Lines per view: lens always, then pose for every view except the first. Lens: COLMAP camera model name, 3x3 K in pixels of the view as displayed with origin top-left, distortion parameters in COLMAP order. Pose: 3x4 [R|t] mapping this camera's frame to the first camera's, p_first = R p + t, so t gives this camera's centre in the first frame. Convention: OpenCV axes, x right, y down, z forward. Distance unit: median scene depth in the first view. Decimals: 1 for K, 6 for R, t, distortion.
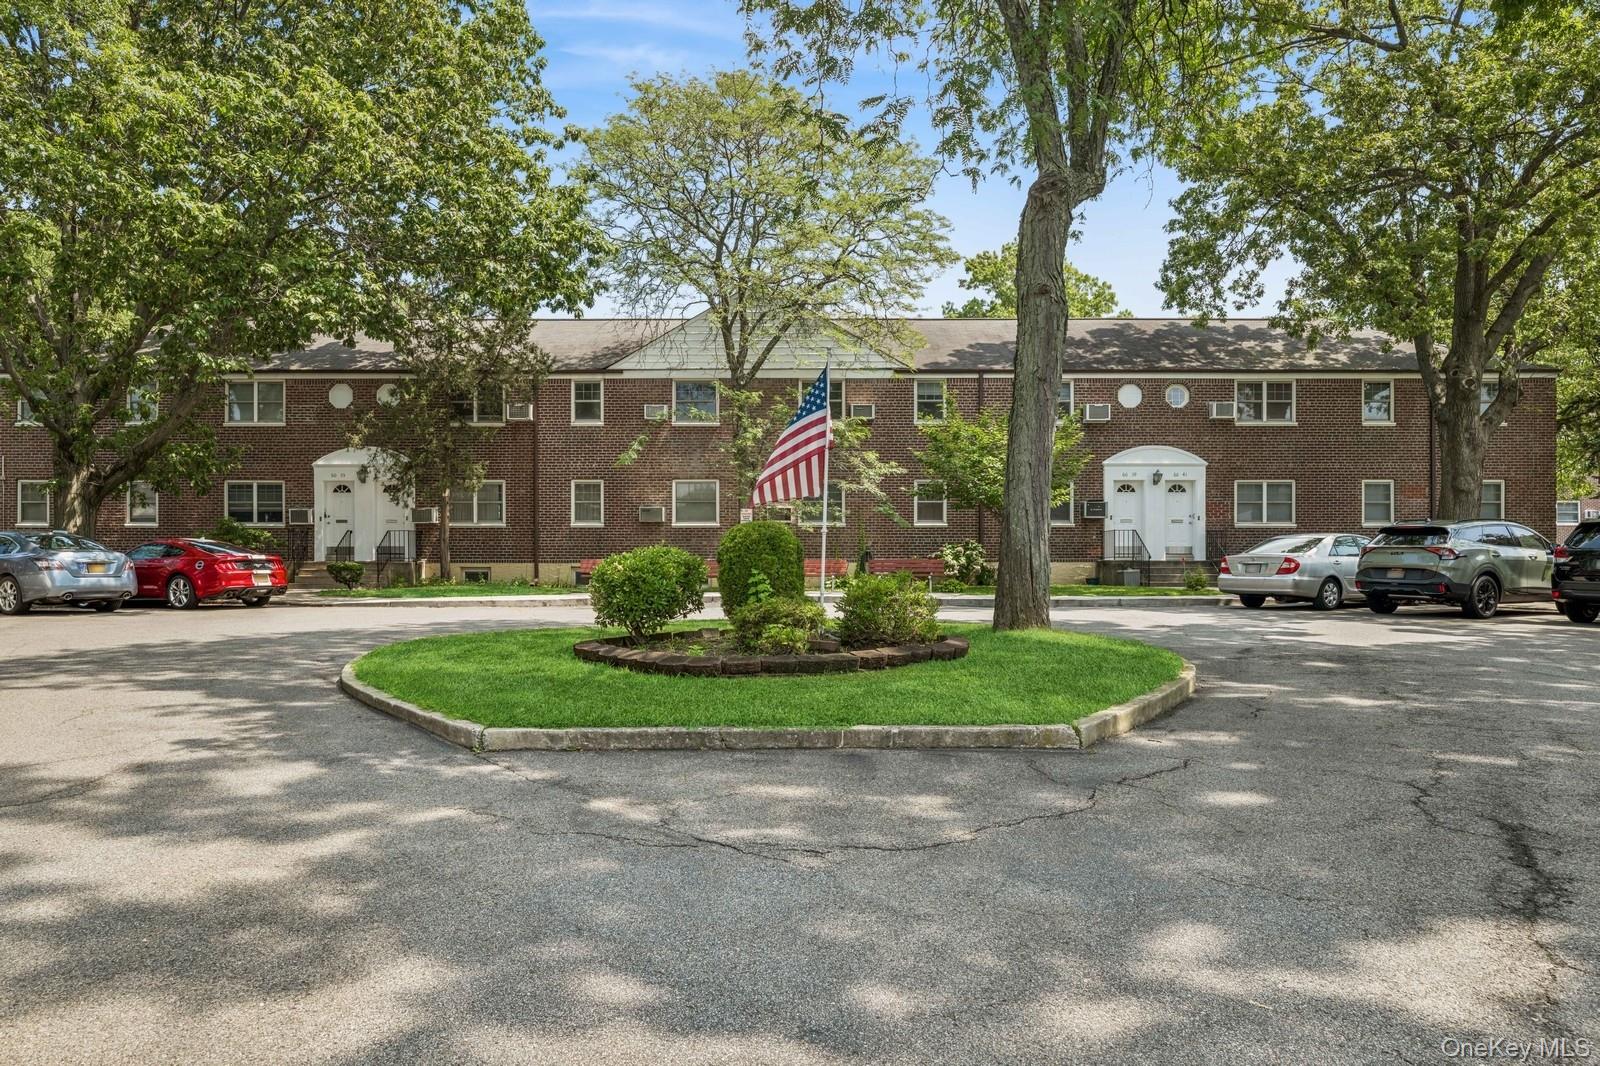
lens RADIAL K [[1064.4, 0, 801.5], [0, 1064.4, 527.4], [0, 0, 1]] dist [0.004954, -0.000963]
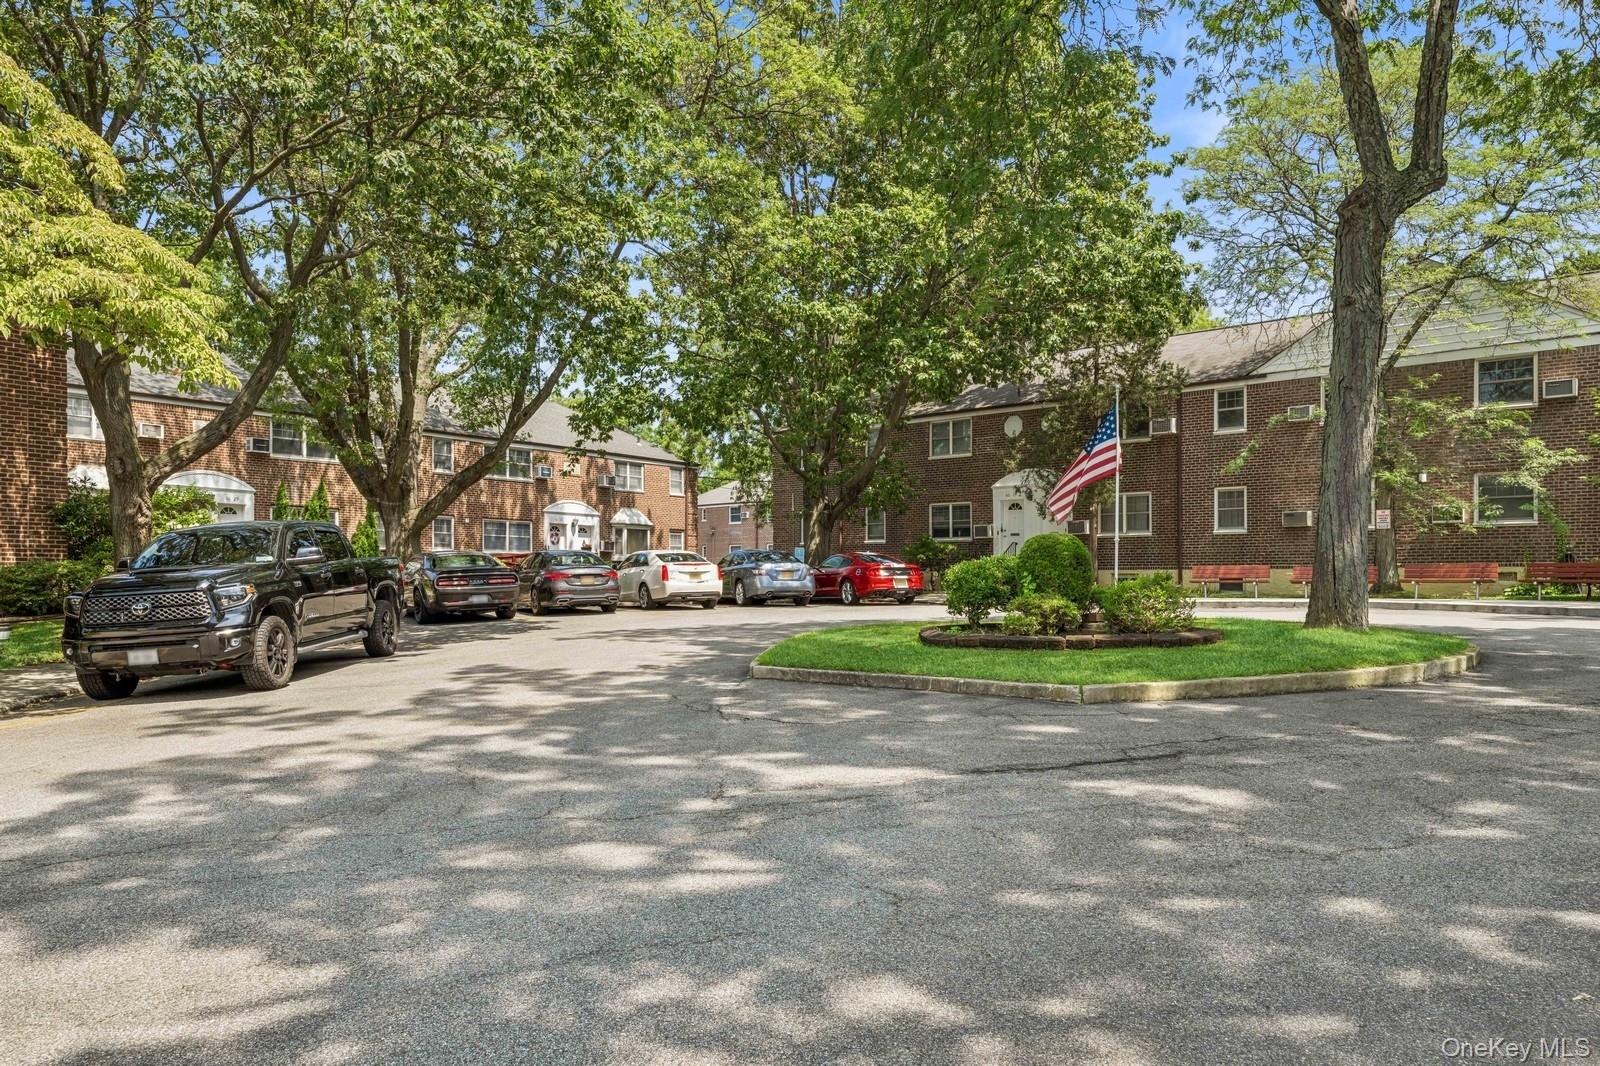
lens RADIAL K [[1064.4, 0, 797.4], [0, 1064.4, 544.8], [0, 0, 1]] dist [0.004954, -0.000963]
pose [[0.764809, -0.020130, -0.643942, 0.171593], [0.025532, 0.999674, -0.000927, 0.000335], [0.643751, -0.015732, 0.765074, -0.049121]]
